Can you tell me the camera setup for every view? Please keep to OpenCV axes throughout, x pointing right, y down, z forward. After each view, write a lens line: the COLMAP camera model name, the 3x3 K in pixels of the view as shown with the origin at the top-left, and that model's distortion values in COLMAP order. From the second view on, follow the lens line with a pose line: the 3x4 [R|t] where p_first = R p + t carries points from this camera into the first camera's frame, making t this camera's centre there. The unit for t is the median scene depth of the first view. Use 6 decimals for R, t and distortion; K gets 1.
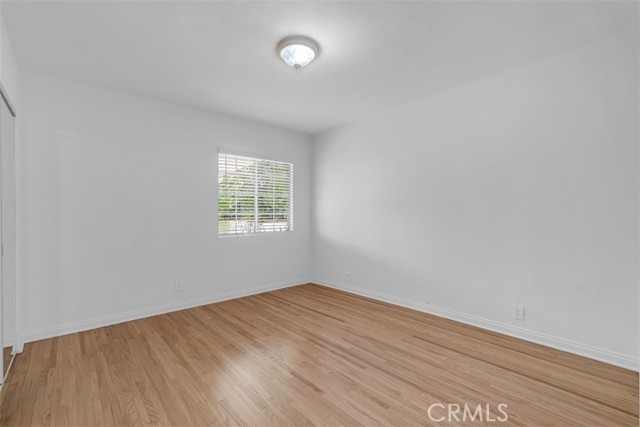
lens RADIAL K [[287.2, 0, 321.4], [0, 287.2, 210.6], [0, 0, 1]] dist [-0.002047, -0.000653]
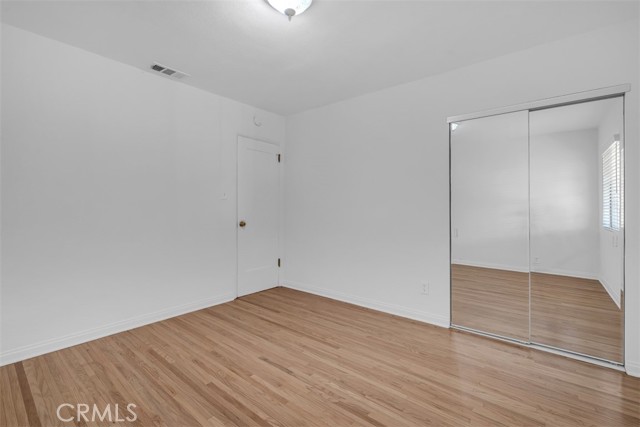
lens RADIAL K [[287.2, 0, 321.4], [0, 287.2, 210.6], [0, 0, 1]] dist [-0.002047, -0.000653]
pose [[-0.986837, 0.003103, -0.161690, -0.048268], [0.002902, 0.999995, 0.001478, 0.021480], [0.161693, 0.000989, -0.986841, 1.969116]]
